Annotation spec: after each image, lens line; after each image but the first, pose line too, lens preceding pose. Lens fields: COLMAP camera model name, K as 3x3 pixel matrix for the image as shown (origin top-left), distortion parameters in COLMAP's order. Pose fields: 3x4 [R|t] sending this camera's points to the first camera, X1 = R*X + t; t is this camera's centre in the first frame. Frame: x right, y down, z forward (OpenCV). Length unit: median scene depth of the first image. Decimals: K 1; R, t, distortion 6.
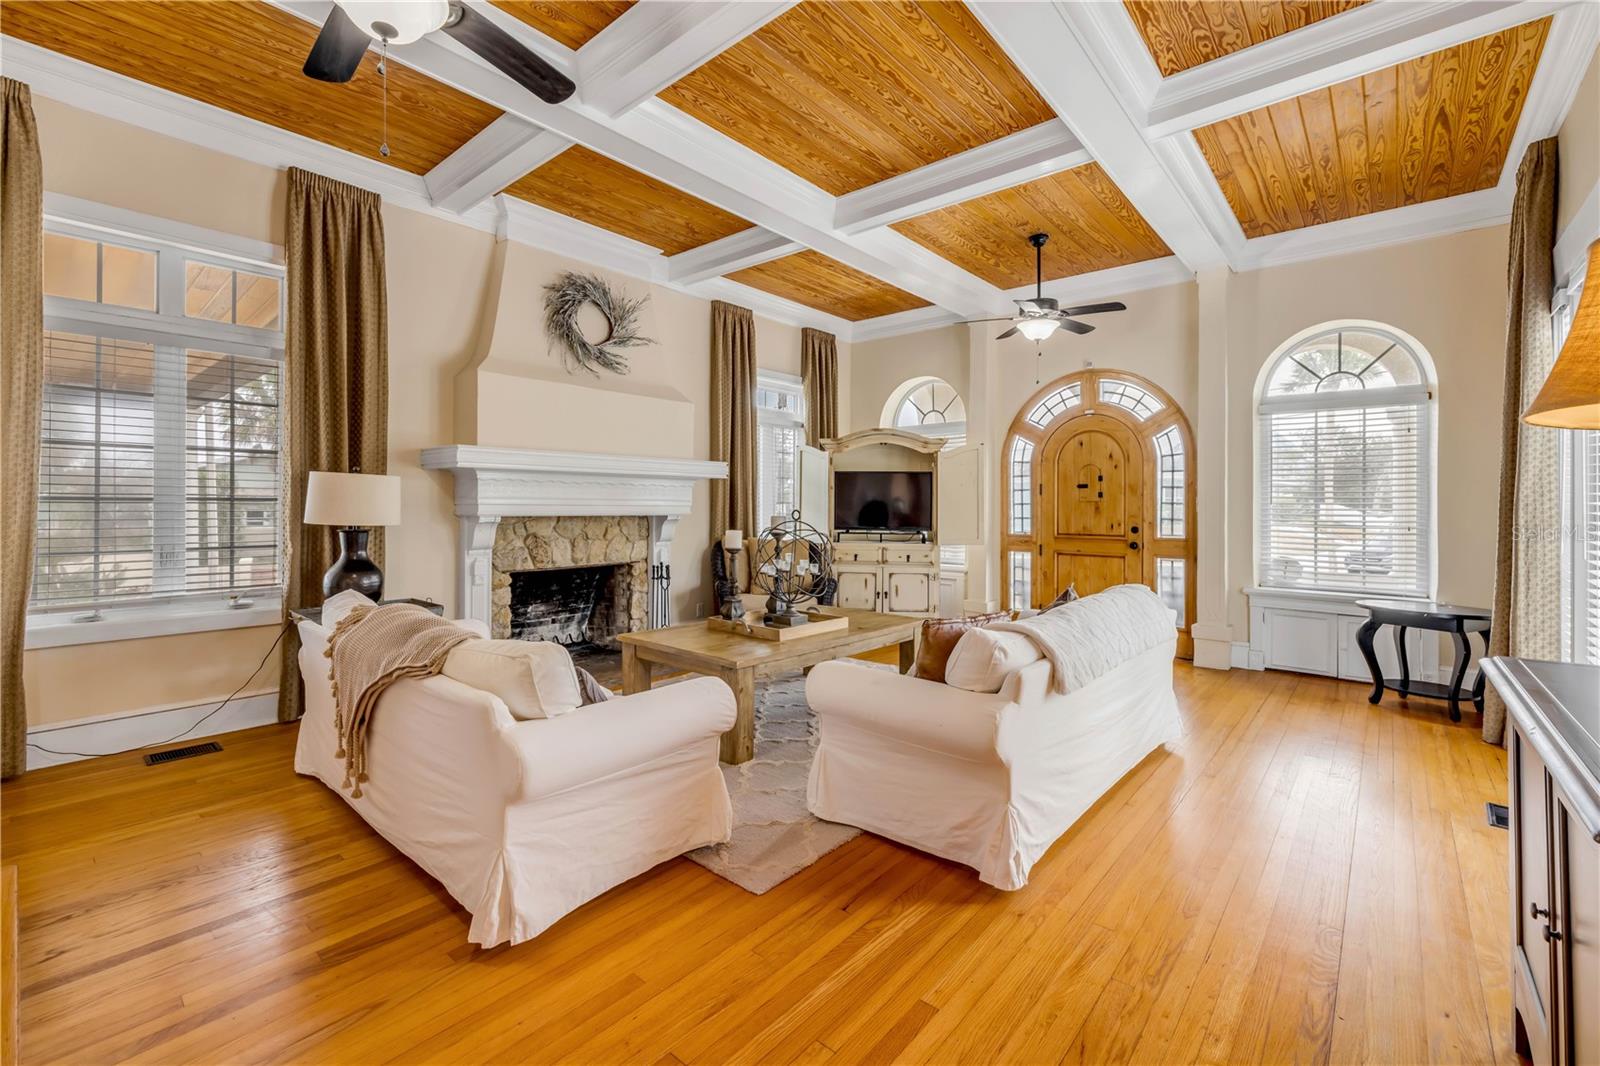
lens RADIAL K [[681.1, 0, 842.6], [0, 681.1, 515.3], [0, 0, 1]] dist [-0.003482, -0.000672]
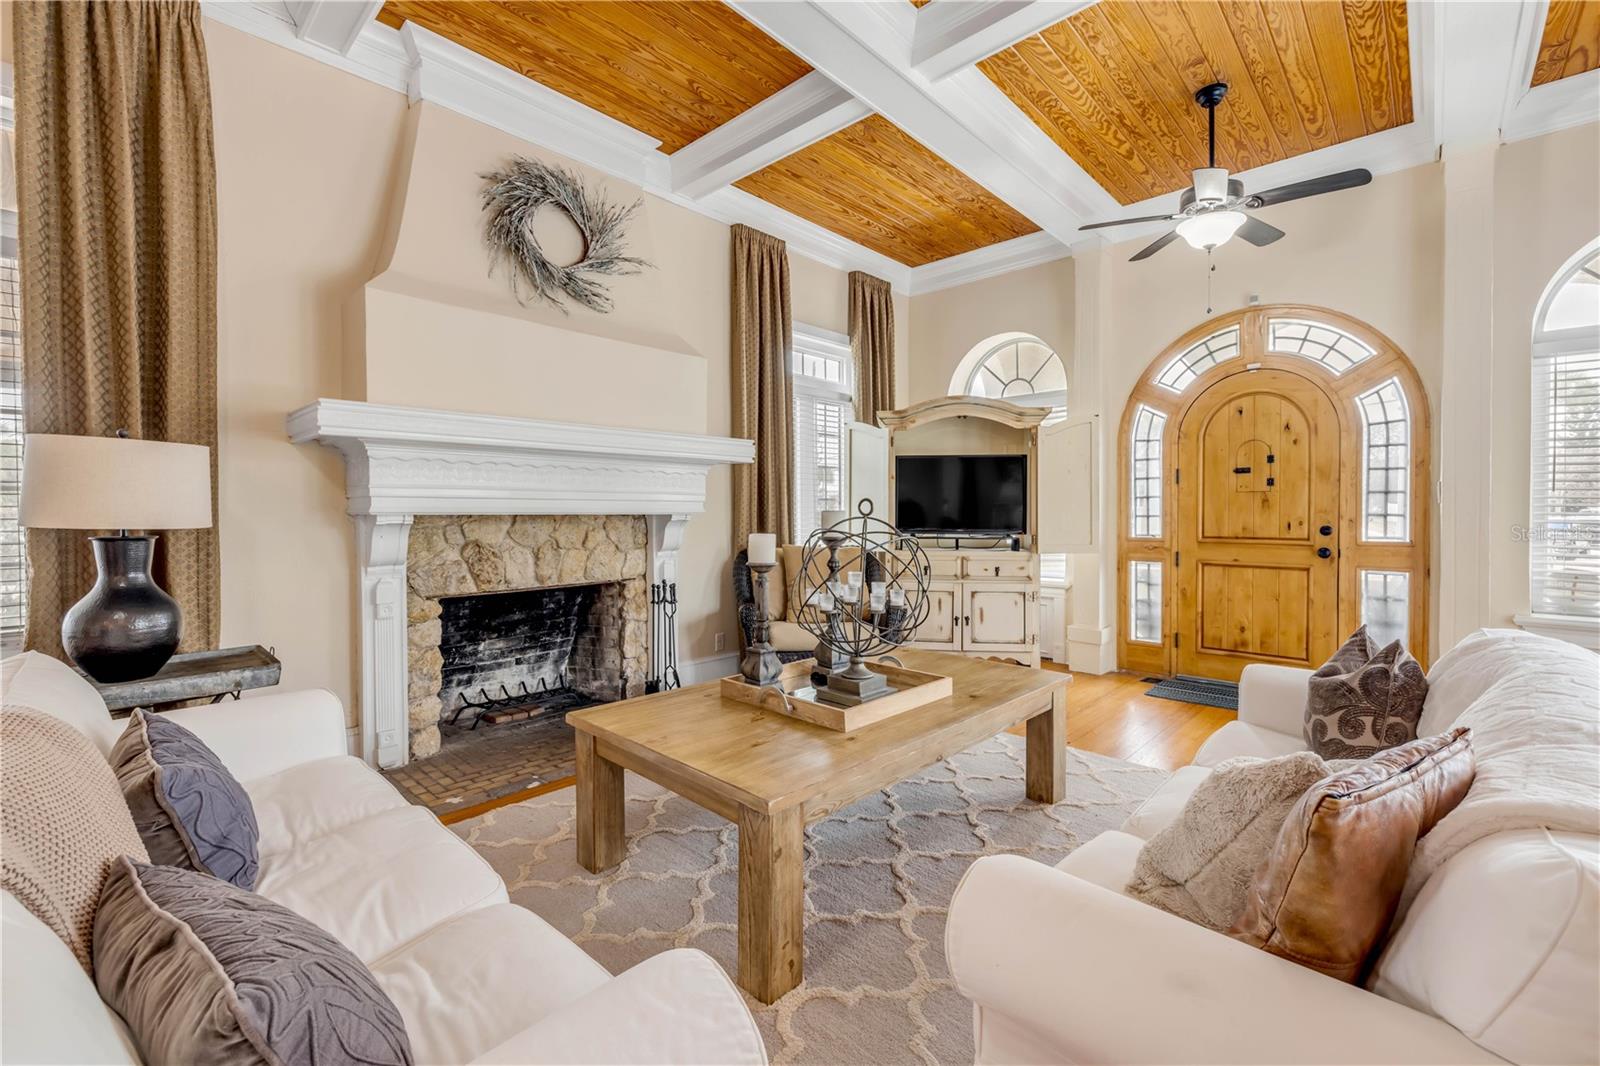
lens RADIAL K [[634.1, 0, 789.8], [0, 634.1, 525.4], [0, 0, 1]] dist [-0.007775, -0.000039]
pose [[0.992747, -0.008492, -0.119922, -0.053646], [0.009141, 0.999946, 0.004861, 0.009494], [0.119874, -0.005922, 0.992771, 0.351528]]
